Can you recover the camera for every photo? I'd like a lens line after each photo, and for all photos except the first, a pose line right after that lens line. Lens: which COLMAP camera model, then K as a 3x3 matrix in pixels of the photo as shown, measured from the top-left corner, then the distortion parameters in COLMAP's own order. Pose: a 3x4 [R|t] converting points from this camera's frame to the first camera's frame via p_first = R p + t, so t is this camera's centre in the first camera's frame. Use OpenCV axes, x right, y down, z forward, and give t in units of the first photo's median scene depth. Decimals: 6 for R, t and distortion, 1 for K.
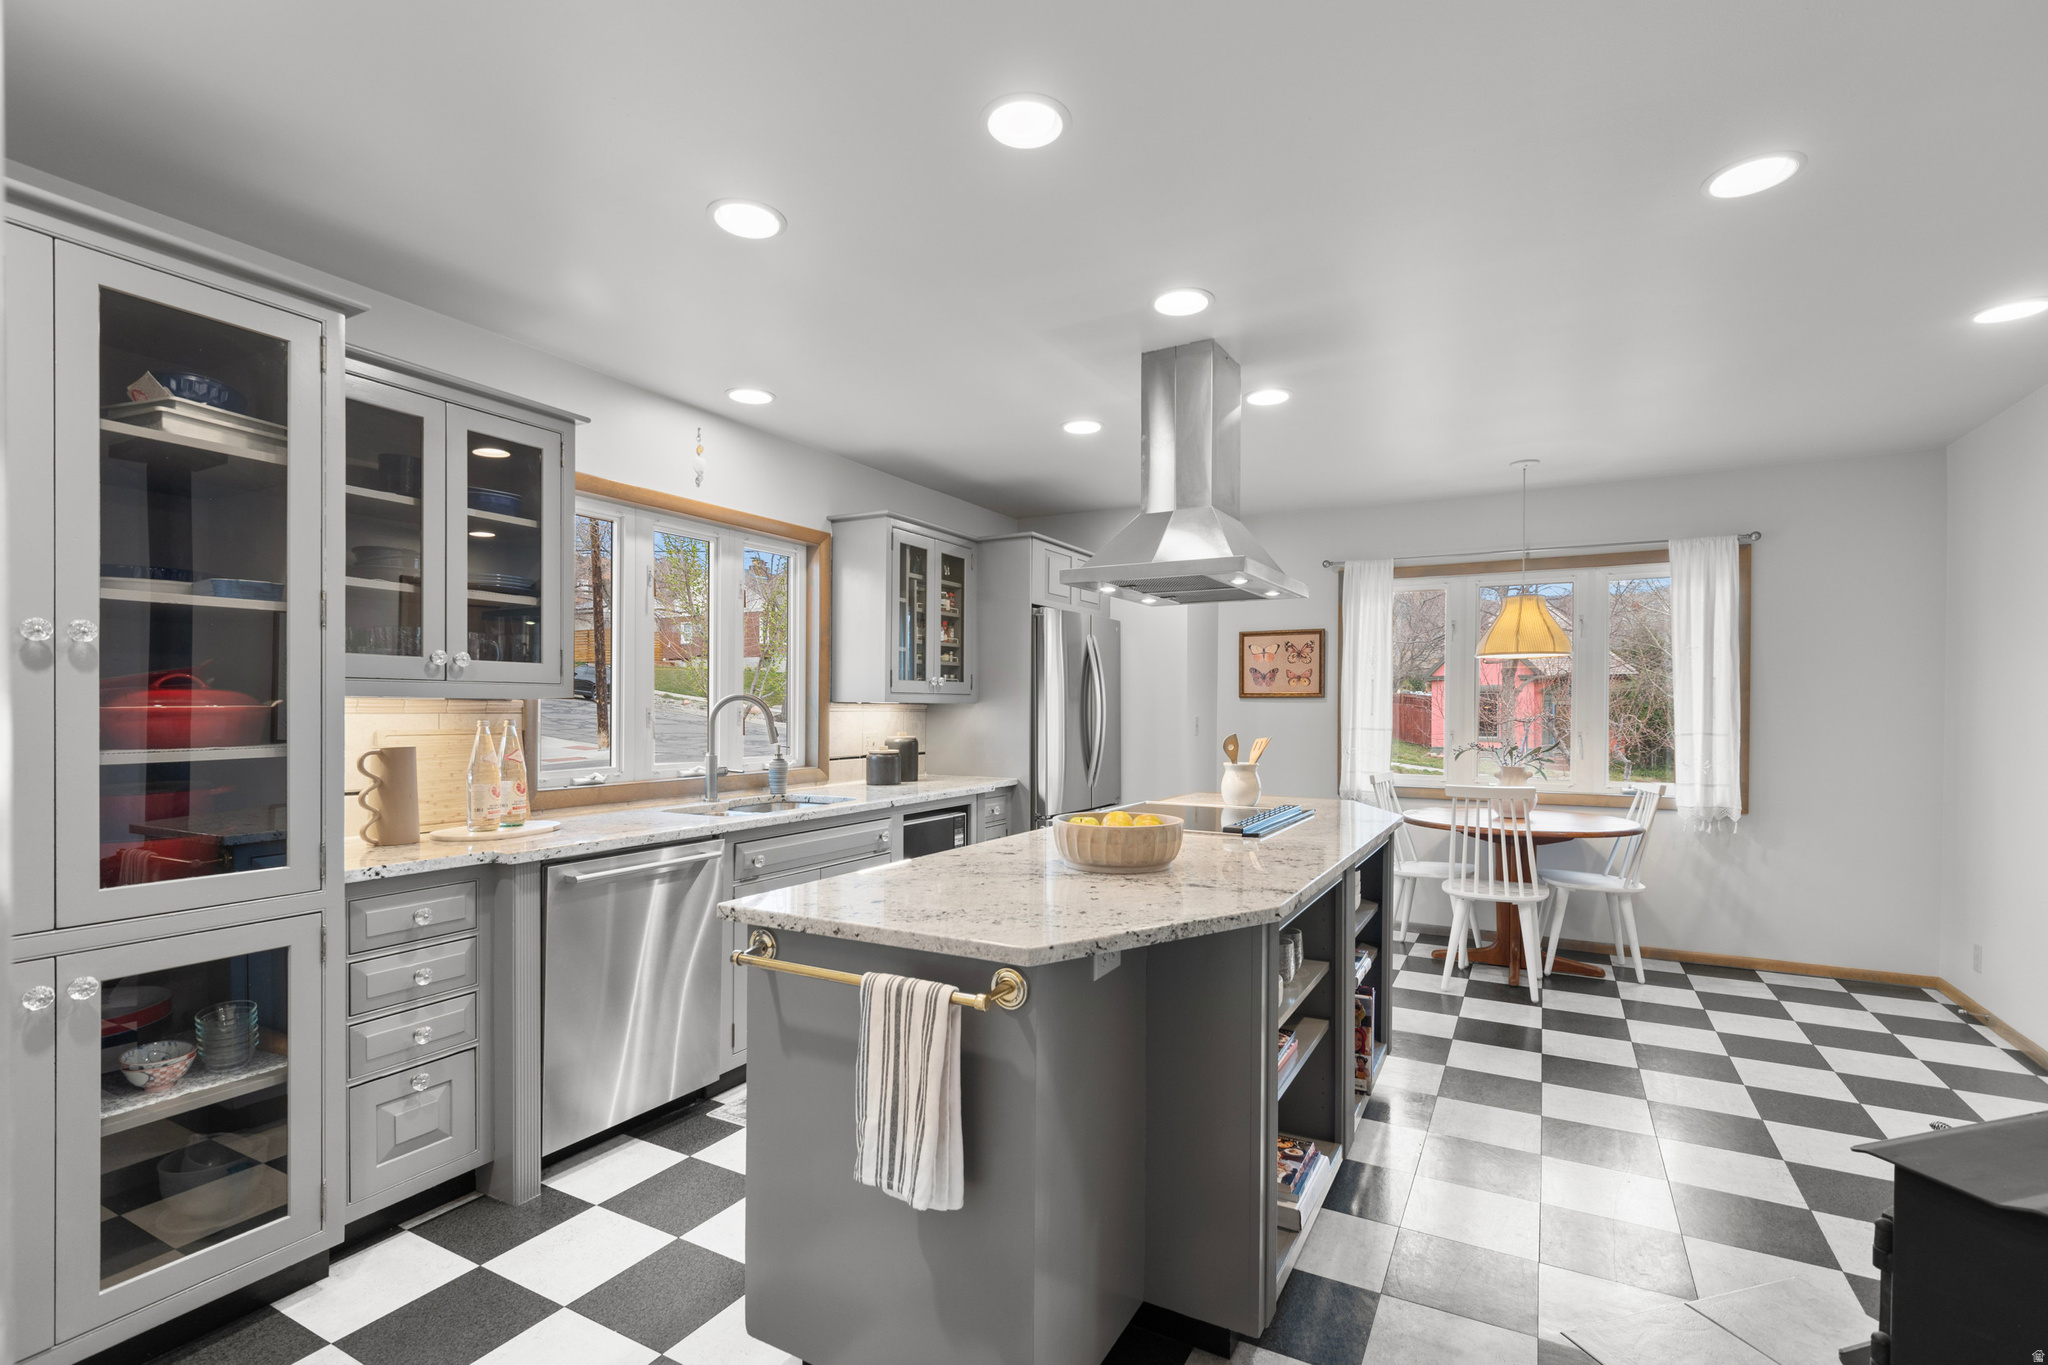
lens RADIAL K [[927.7, 0, 1017.3], [0, 927.7, 725.1], [0, 0, 1]] dist [0.007857, -0.005442]
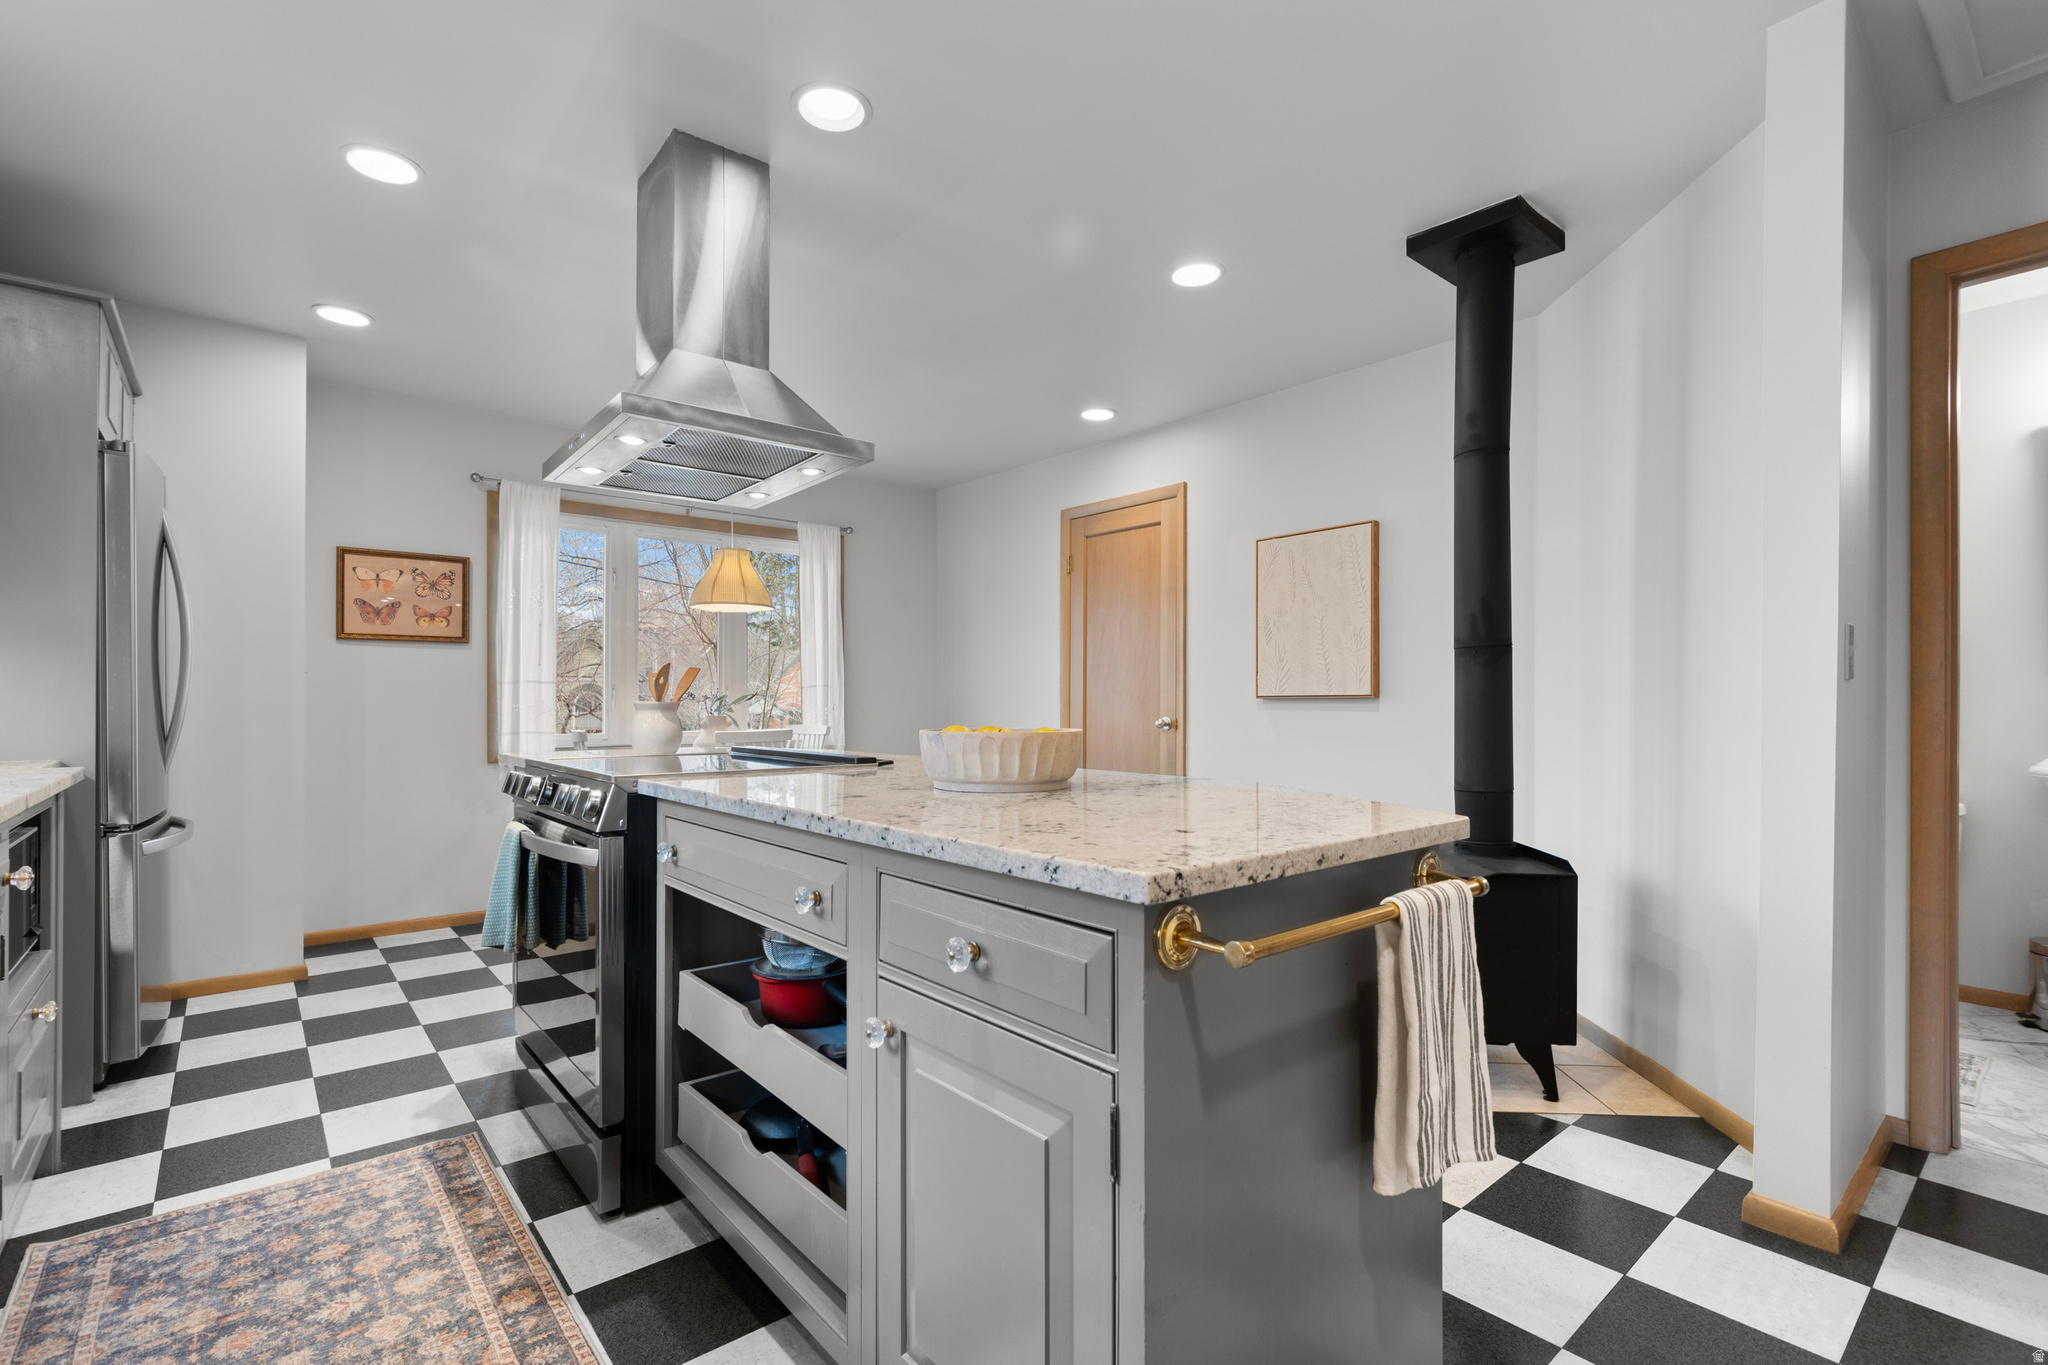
lens RADIAL K [[927.7, 0, 1021.3], [0, 927.7, 691.2], [0, 0, 1]] dist [0.007857, -0.005442]
pose [[0.359628, 0.006697, 0.933072, -0.290588], [0.016985, 0.999762, -0.013722, 0.036099], [-0.932941, 0.020783, 0.359429, 0.317161]]
